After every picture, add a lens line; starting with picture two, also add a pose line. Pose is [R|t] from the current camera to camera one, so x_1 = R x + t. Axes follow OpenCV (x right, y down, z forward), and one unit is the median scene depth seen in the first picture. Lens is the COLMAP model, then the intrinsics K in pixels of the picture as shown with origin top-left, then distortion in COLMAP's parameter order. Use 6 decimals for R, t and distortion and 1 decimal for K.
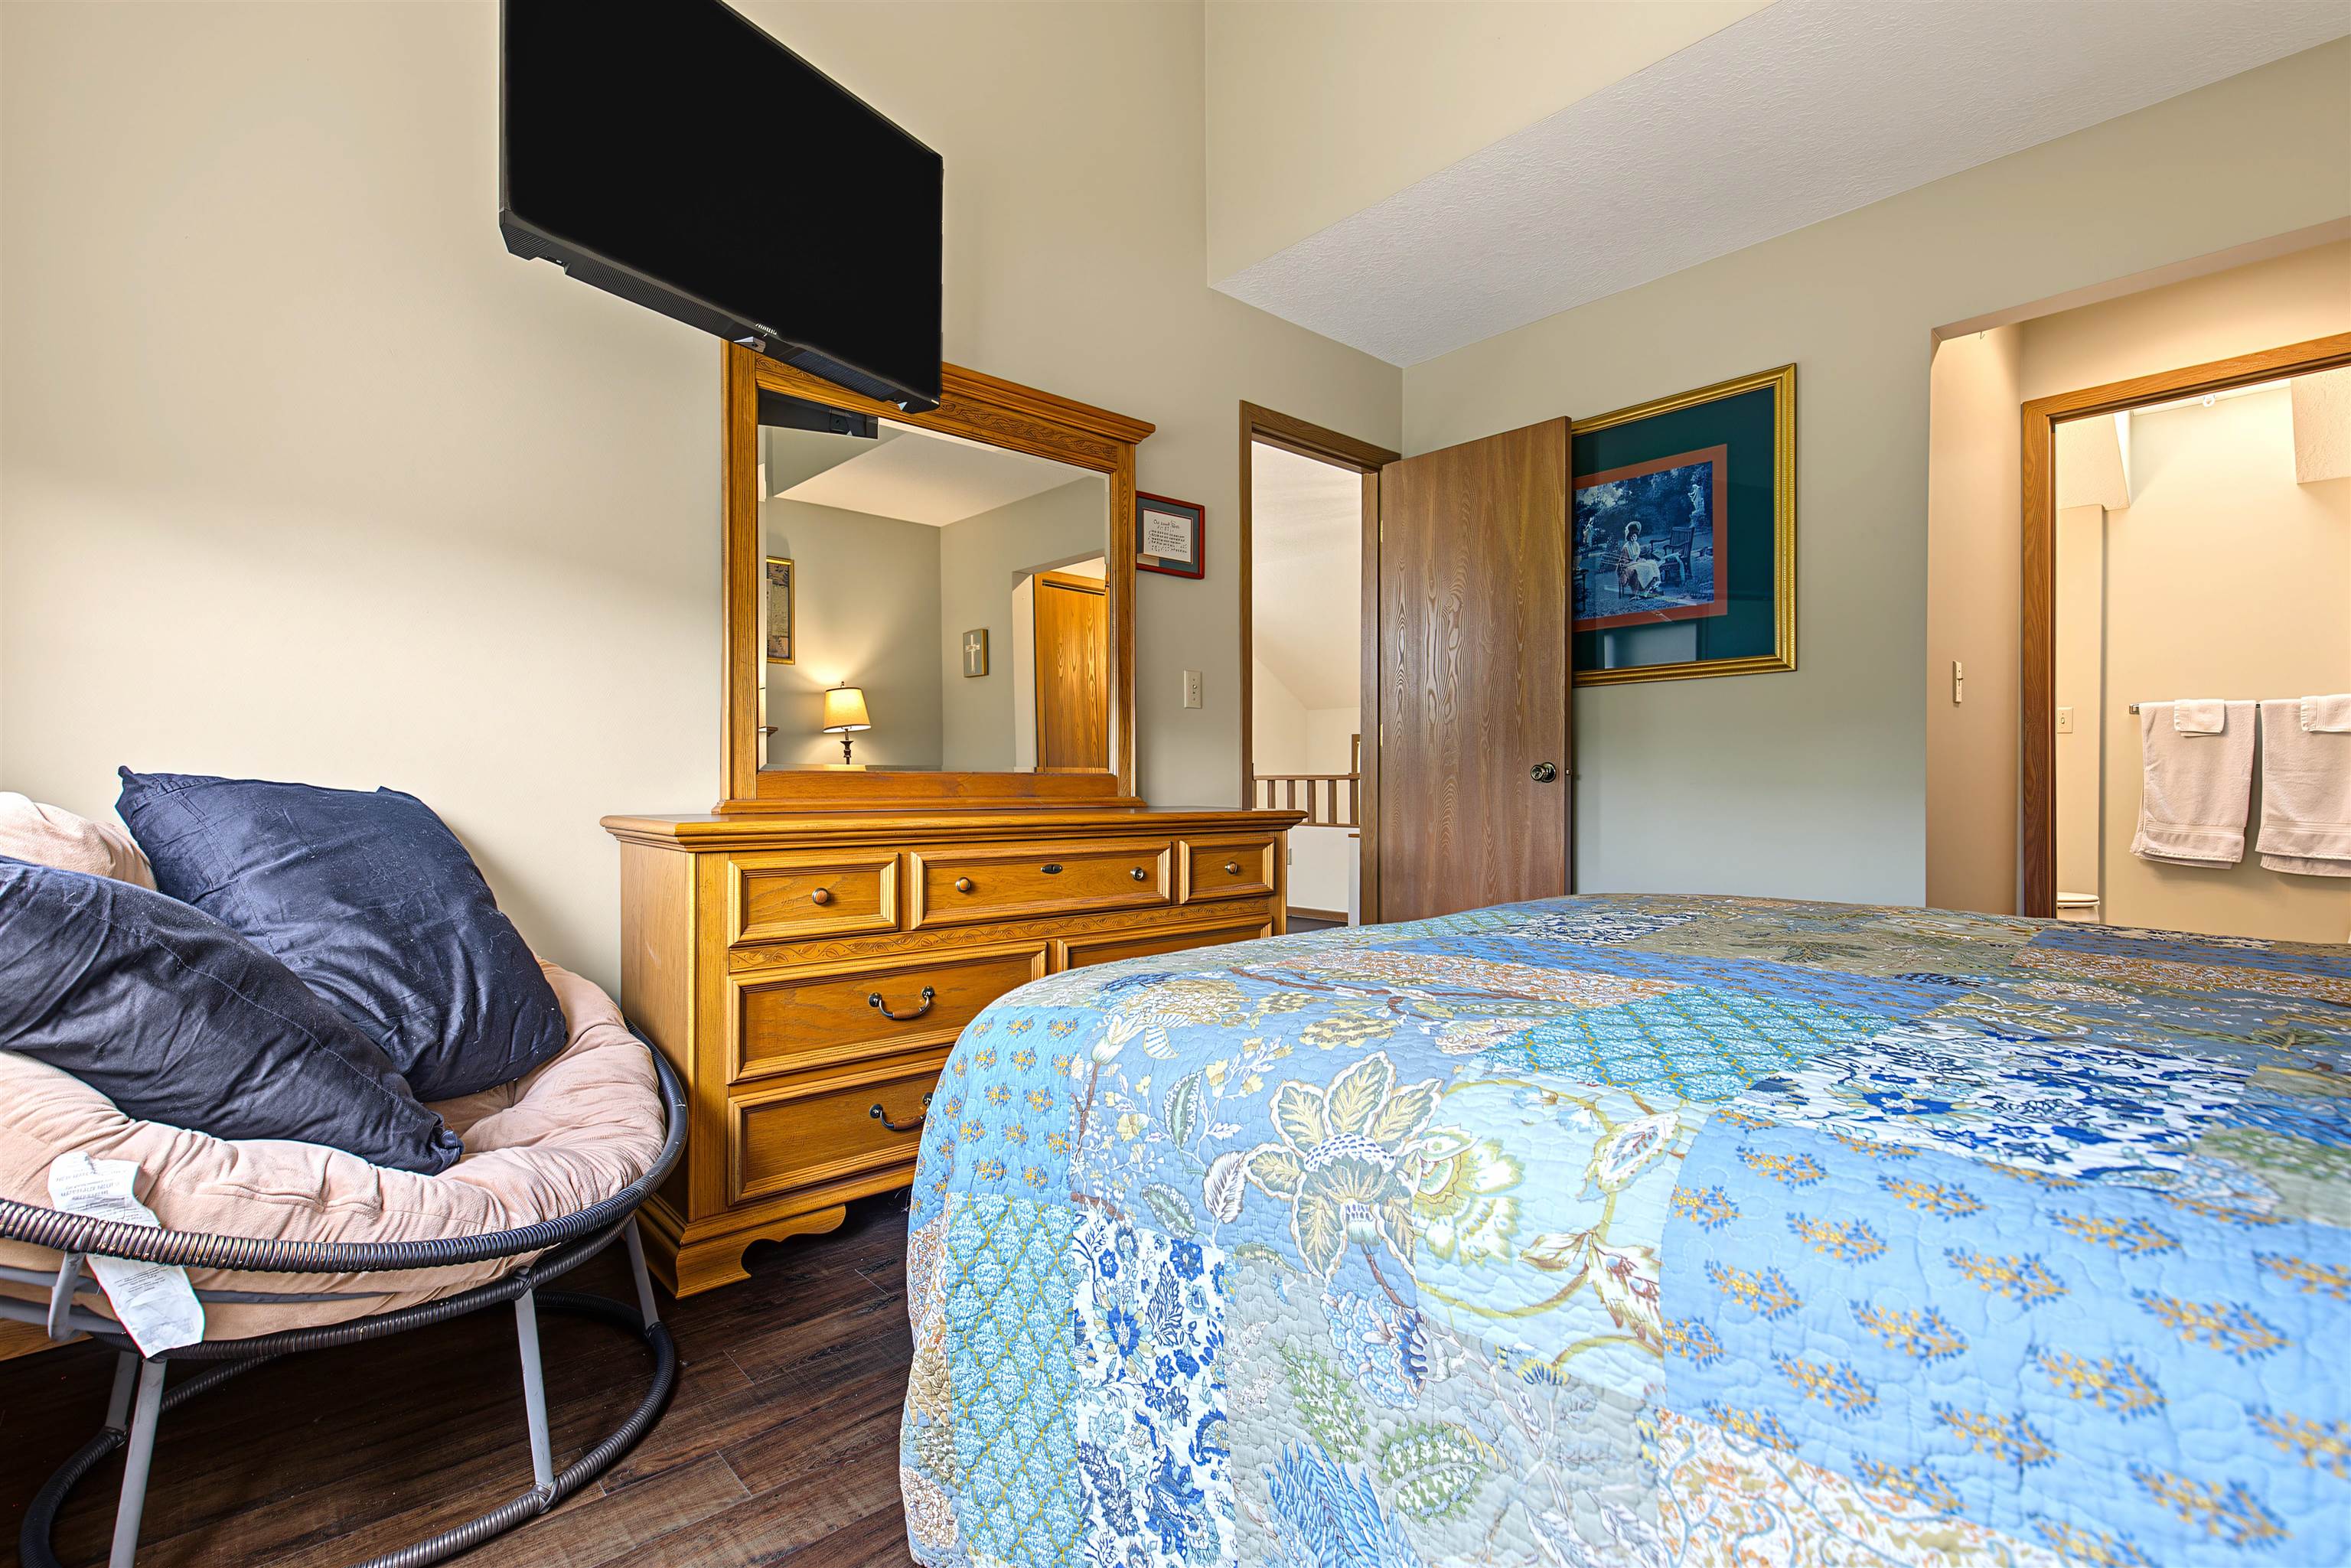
lens RADIAL K [[1069.6, 0, 1180.5], [0, 1069.6, 780.2], [0, 0, 1]] dist [-0.001312, -0.000413]
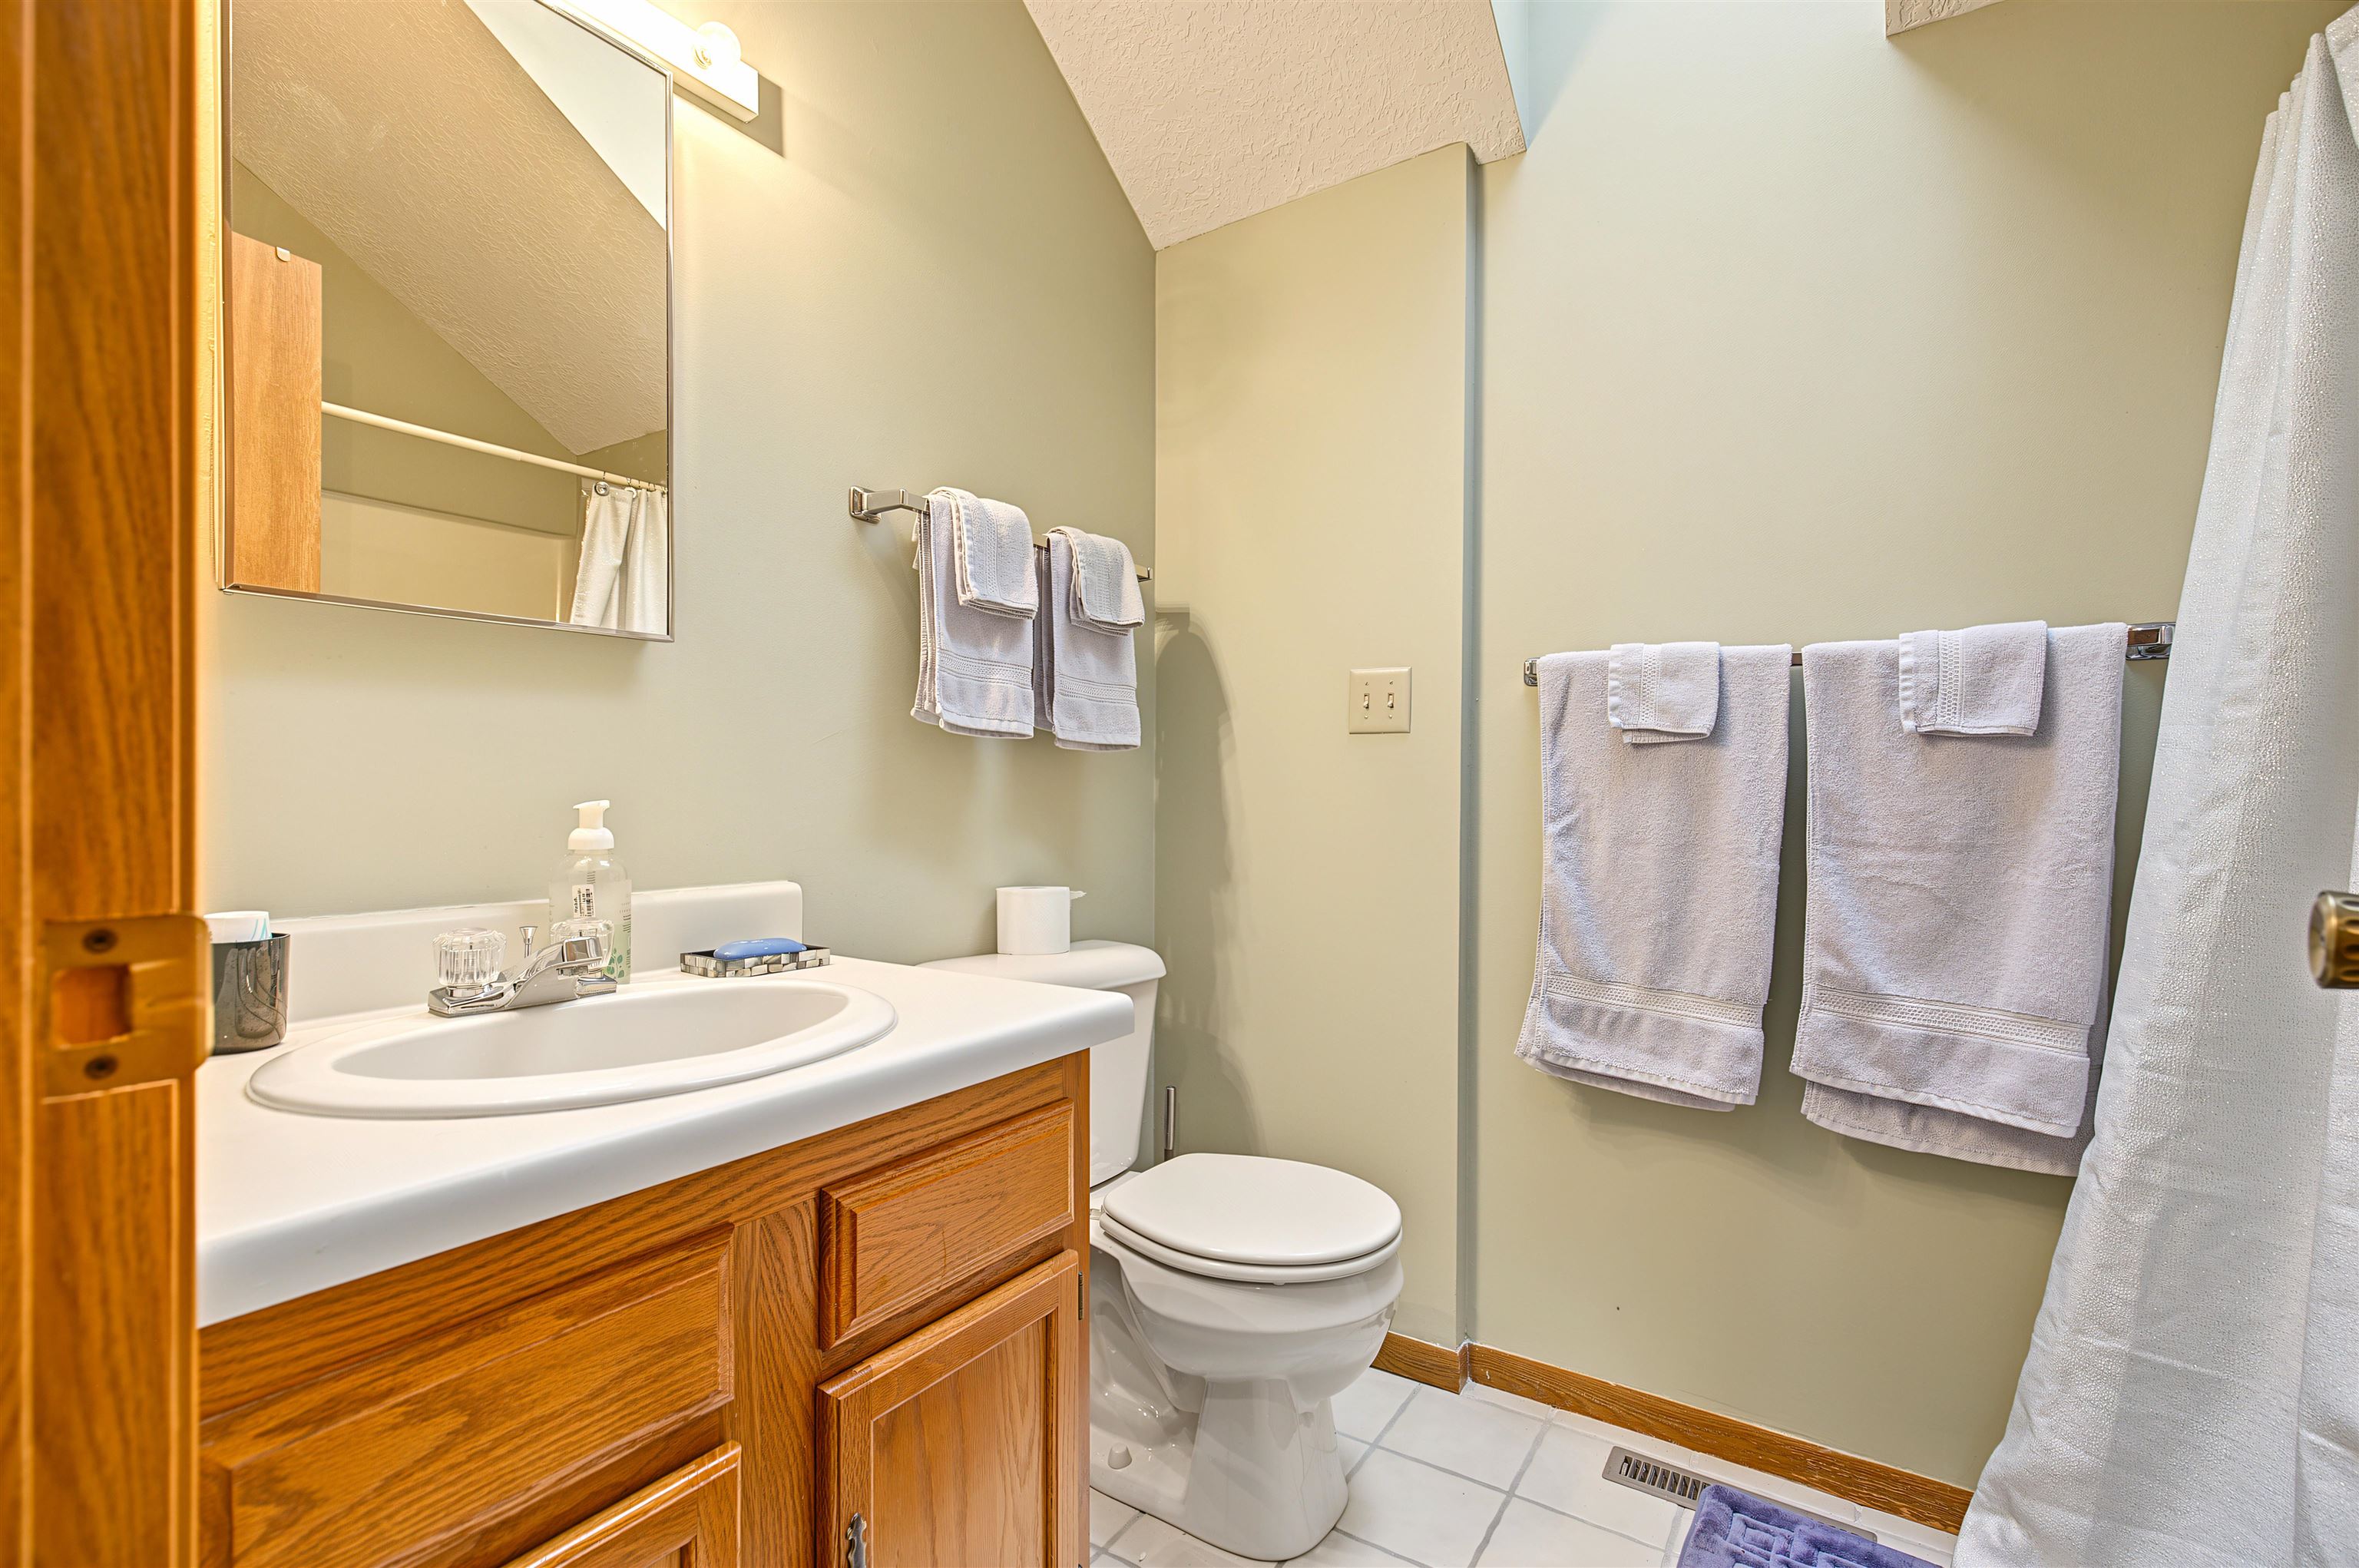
lens RADIAL K [[1073.2, 0, 1175.0], [0, 1073.2, 790.3], [0, 0, 1]] dist [-0.001312, -0.000413]
pose [[0.964082, 0.002898, 0.265590, 0.715161], [-0.003435, 0.999993, 0.001556, -0.026104], [-0.265584, -0.002412, 0.964085, 0.710828]]
